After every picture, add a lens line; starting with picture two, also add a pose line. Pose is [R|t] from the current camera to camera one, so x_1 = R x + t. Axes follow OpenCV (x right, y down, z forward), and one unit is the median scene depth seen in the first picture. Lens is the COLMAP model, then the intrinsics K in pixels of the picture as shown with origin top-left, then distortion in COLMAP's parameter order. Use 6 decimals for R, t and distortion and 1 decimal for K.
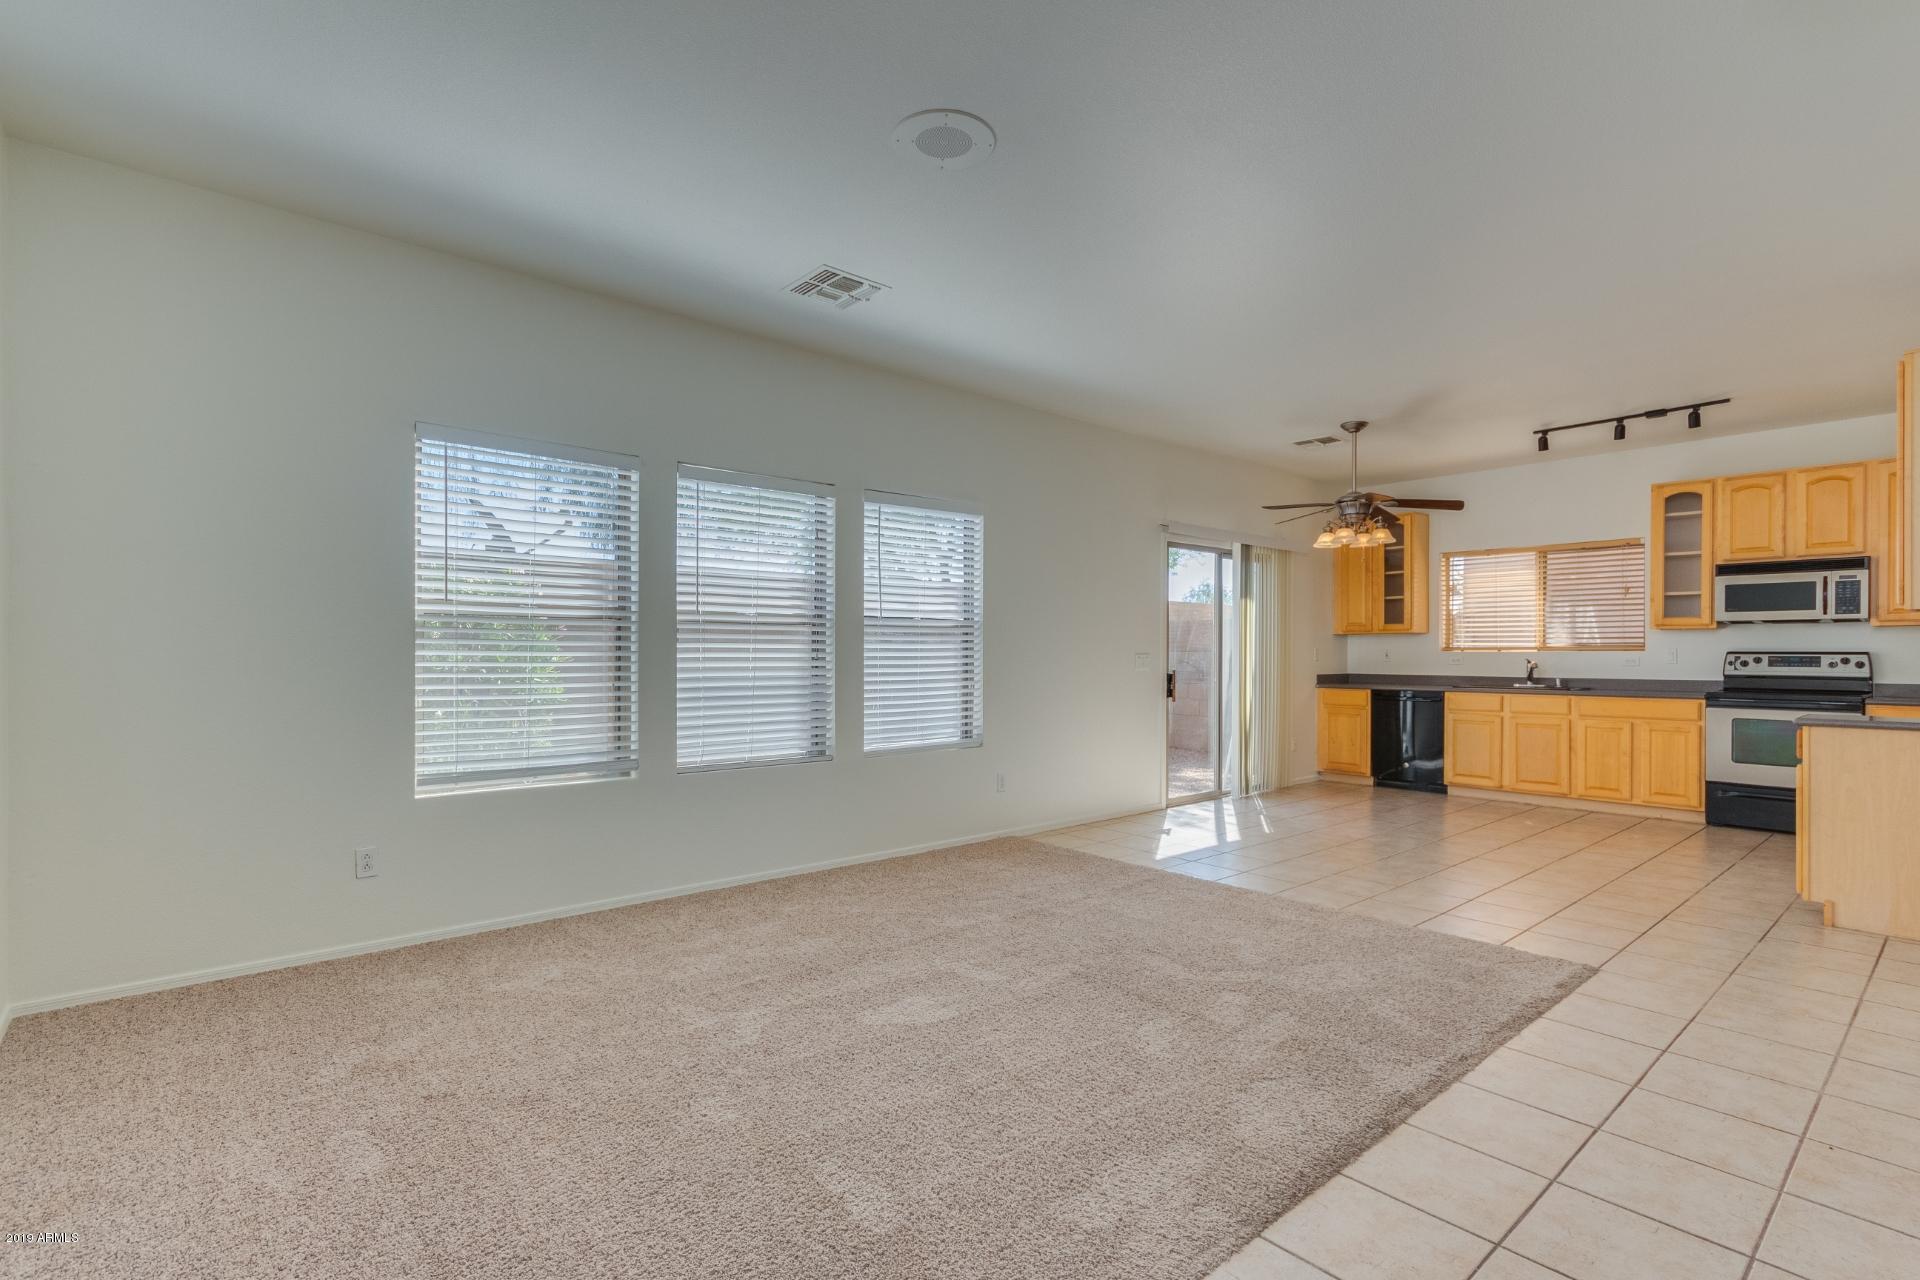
lens RADIAL K [[898.6, 0, 962.5], [0, 898.6, 657.4], [0, 0, 1]] dist [0.001333, 0.000611]
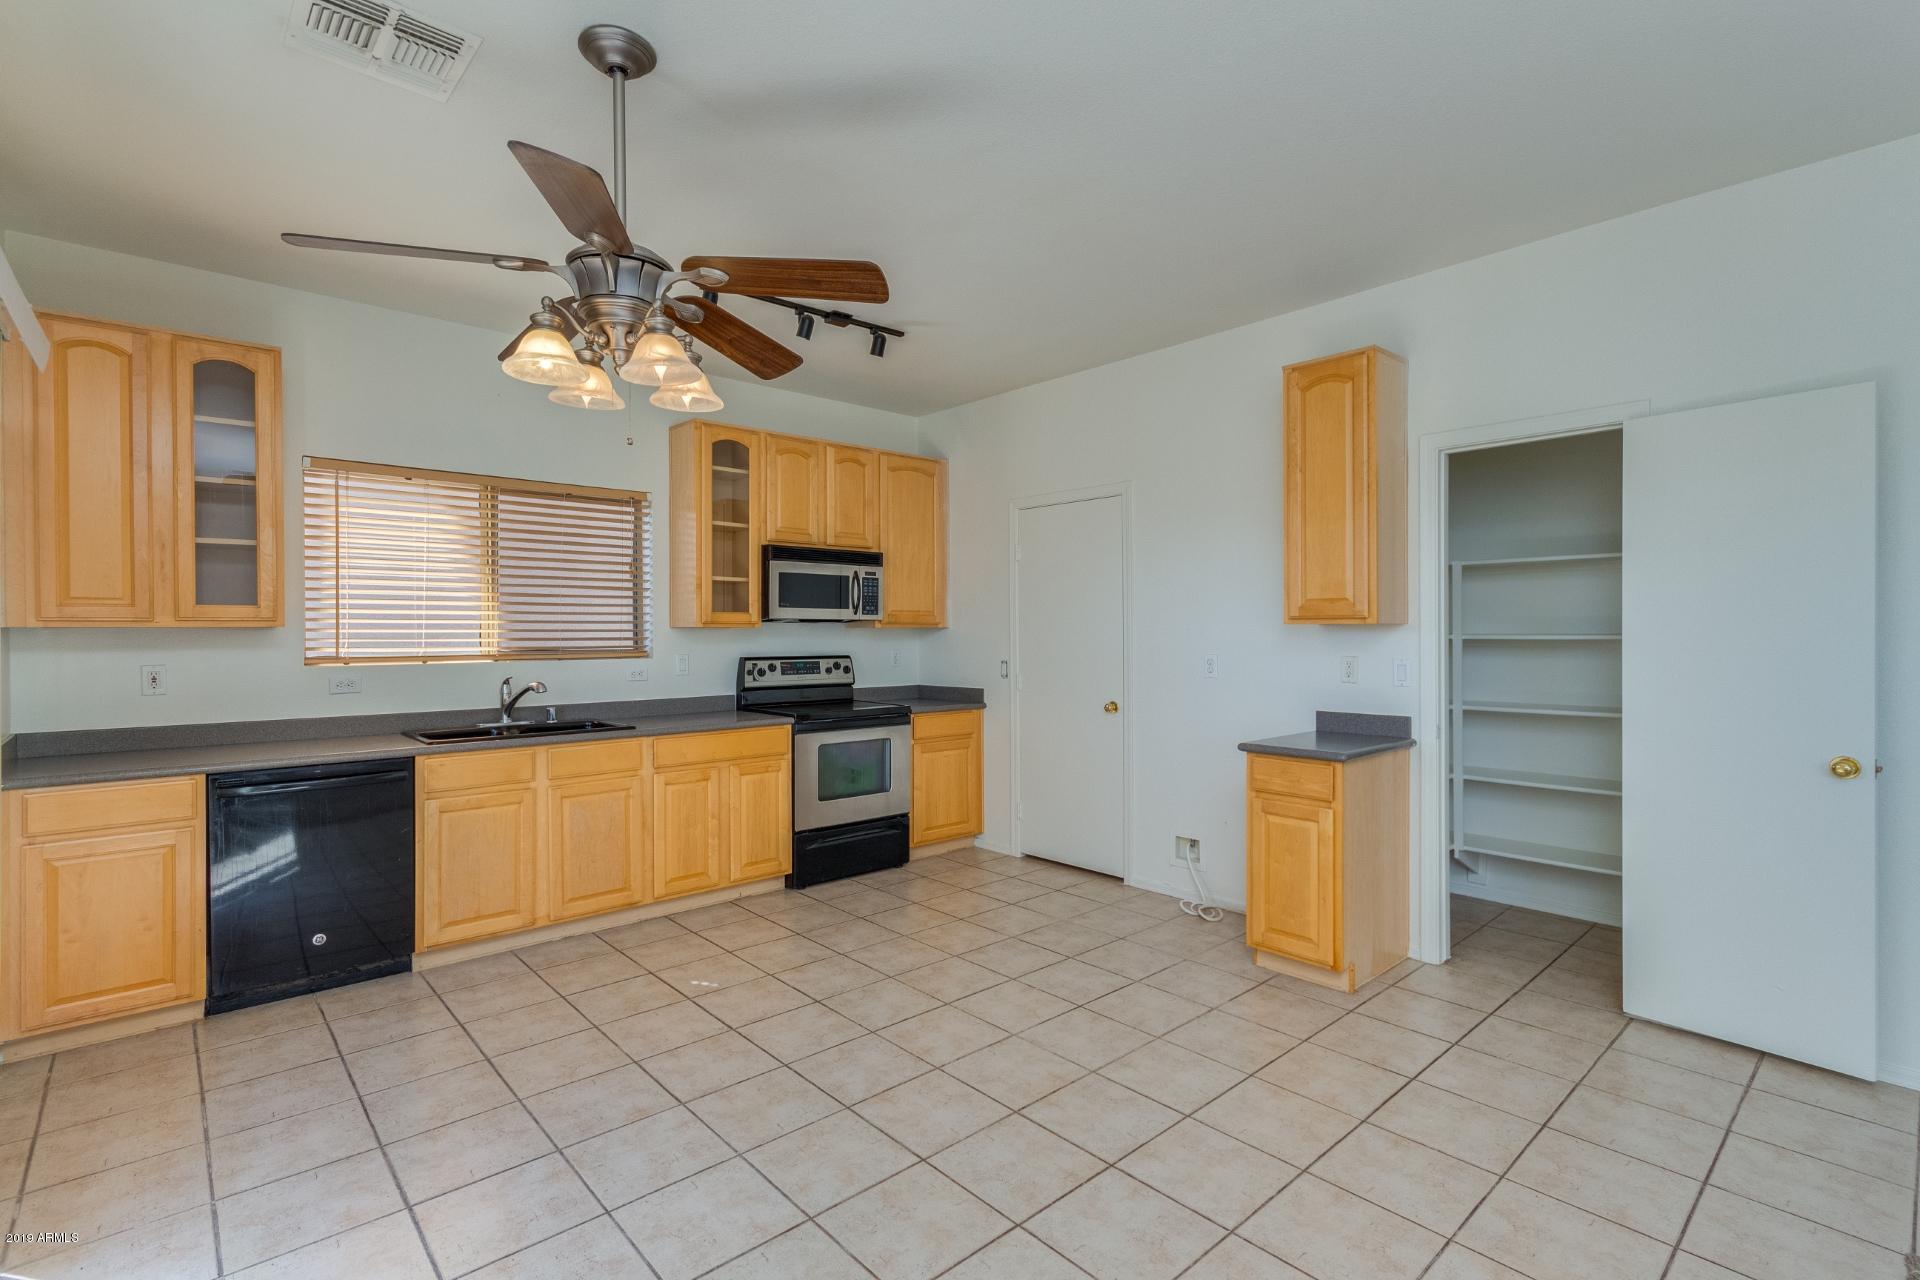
lens RADIAL K [[893.6, 0, 960.0], [0, 893.6, 640.0], [0, 0, 1]] dist [0.003568, 0.000966]
pose [[-0.015226, -0.010237, 0.999832, 0.078073], [0.007521, 0.999918, 0.010352, -0.029003], [-0.999856, 0.007677, -0.015147, 0.849646]]
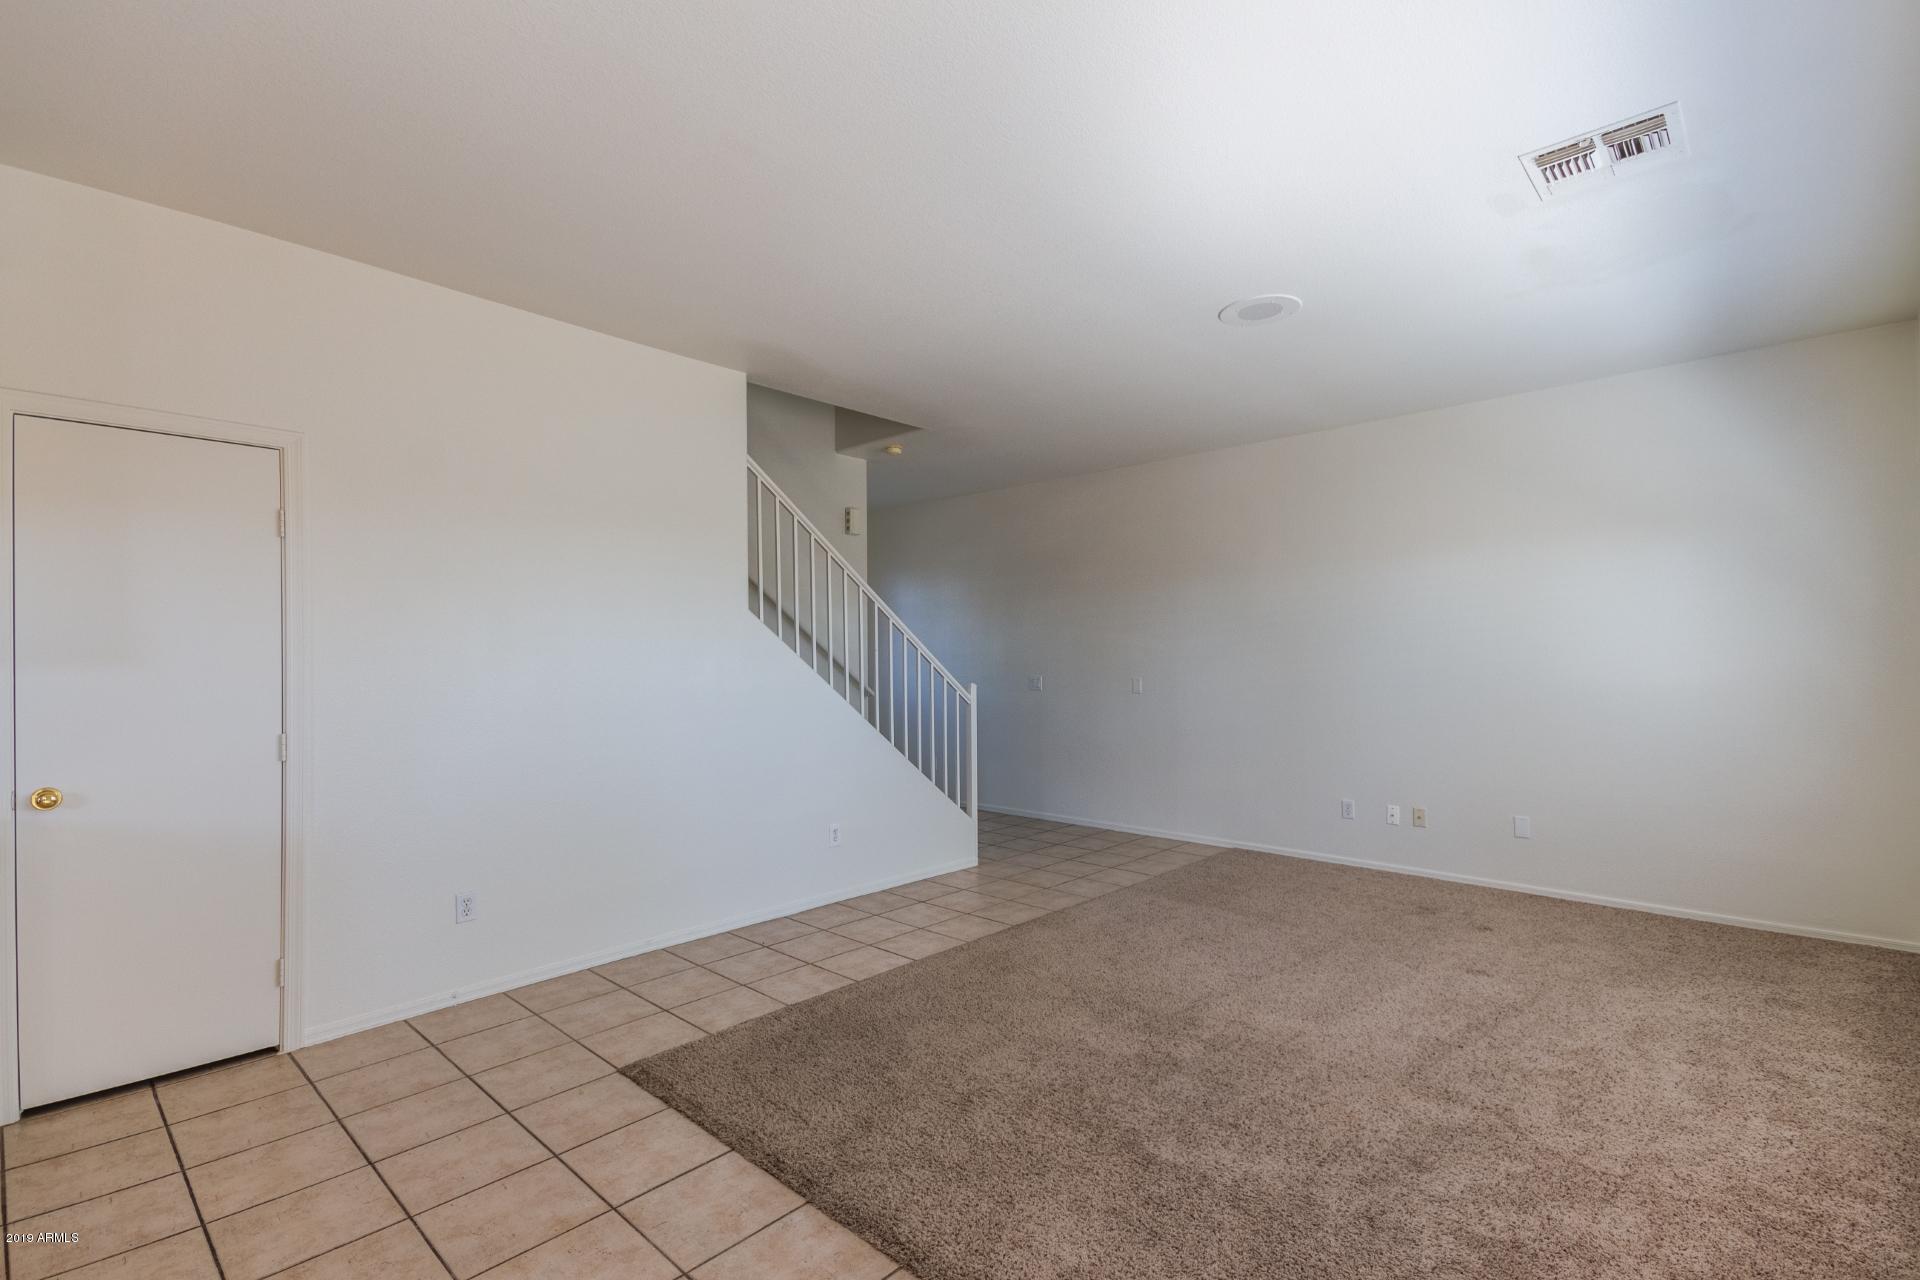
lens RADIAL K [[889.8, 0, 962.3], [0, 889.8, 622.2], [0, 0, 1]] dist [-0.000081, 0.000182]
pose [[-0.994555, 0.002406, -0.104189, 0.246111], [0.005702, 0.999492, -0.031353, -0.032331], [0.104060, -0.031777, -0.994063, 1.011611]]
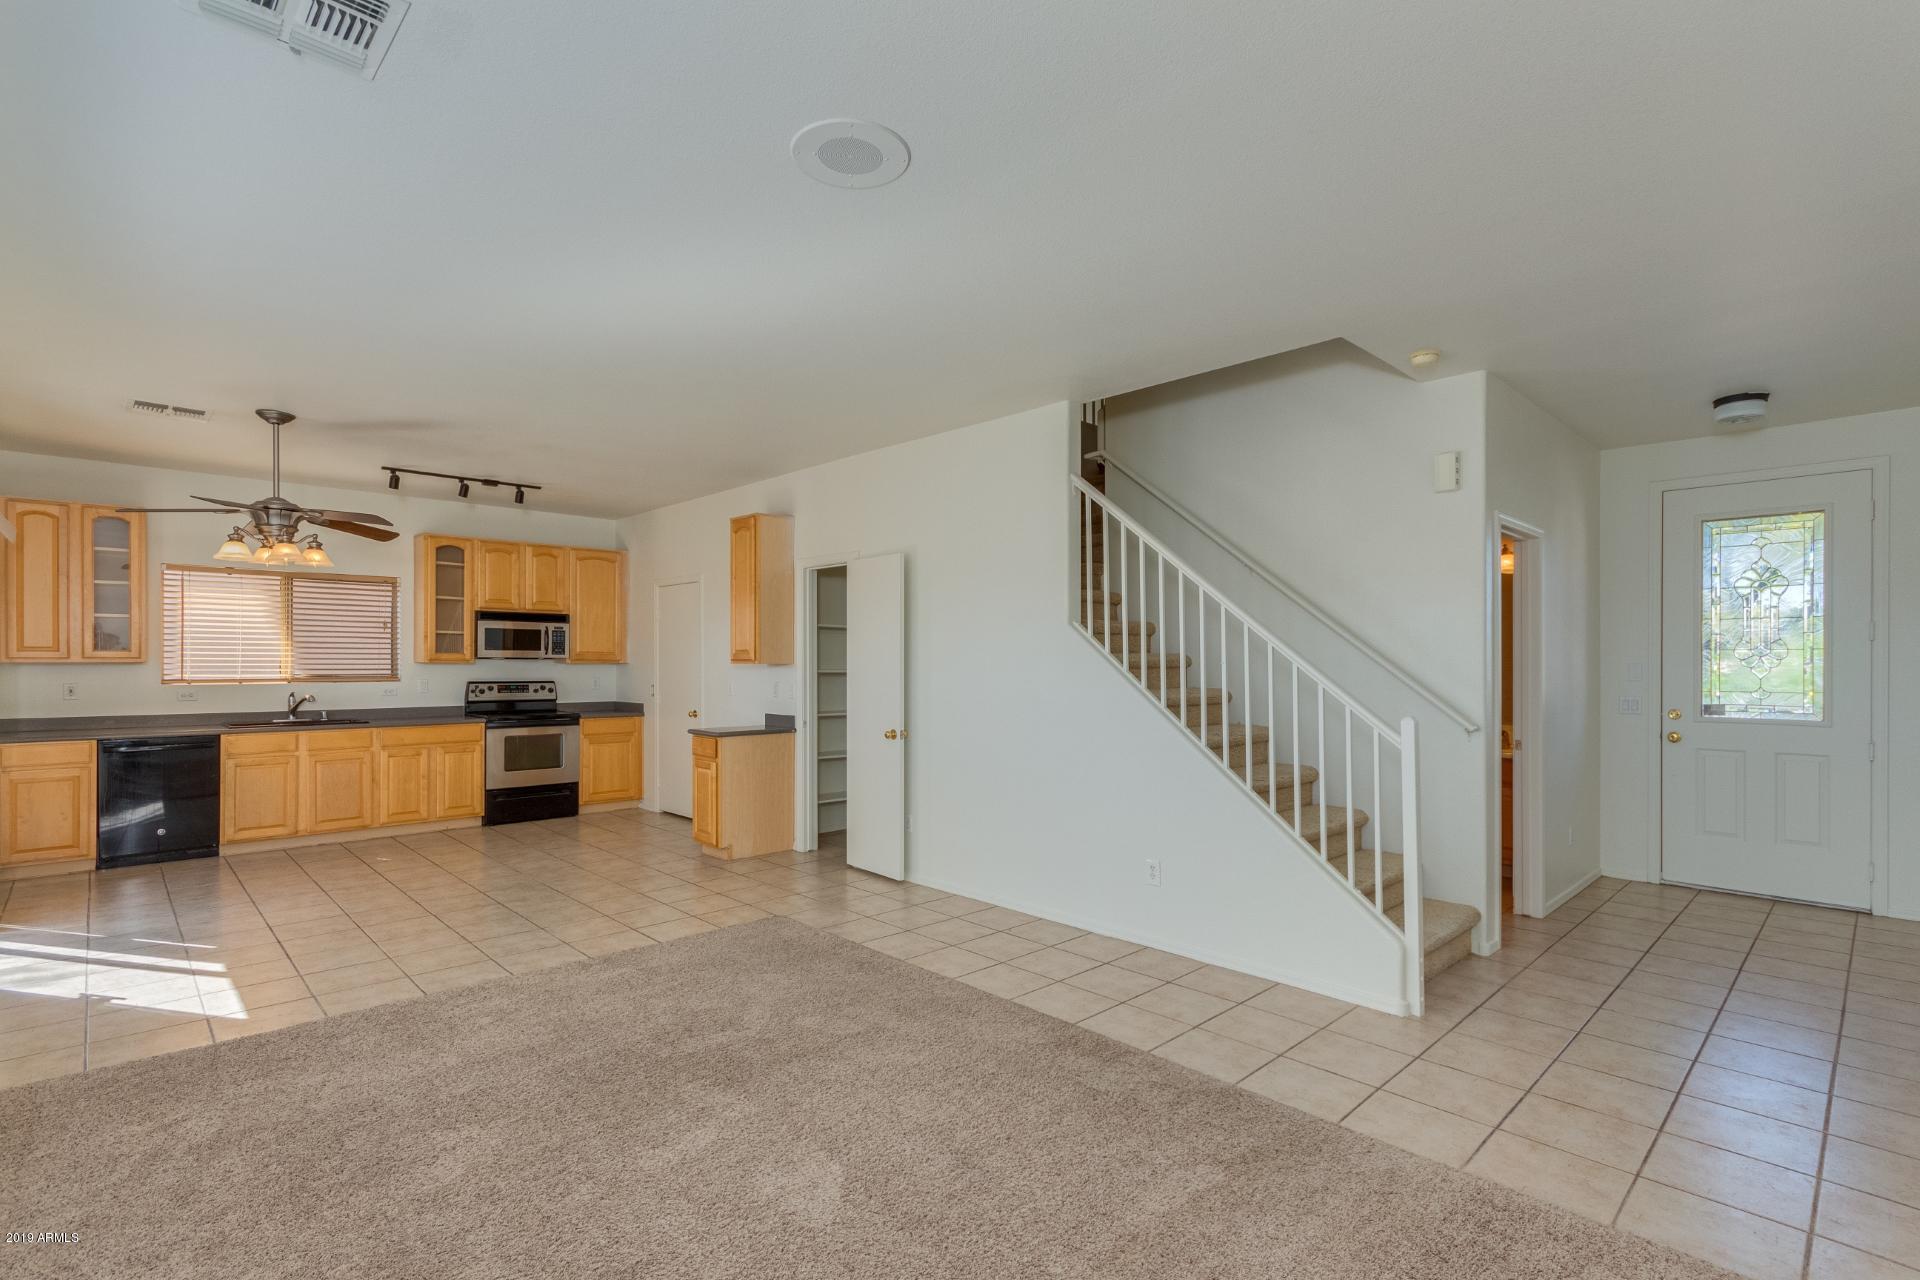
lens RADIAL K [[893.1, 0, 965.0], [0, 893.1, 664.3], [0, 0, 1]] dist [0.003132, 0.000015]
pose [[-0.053672, -0.004550, 0.998548, -0.395984], [0.001337, 0.999988, 0.004628, -0.035501], [-0.998558, 0.001583, -0.053665, 0.410846]]
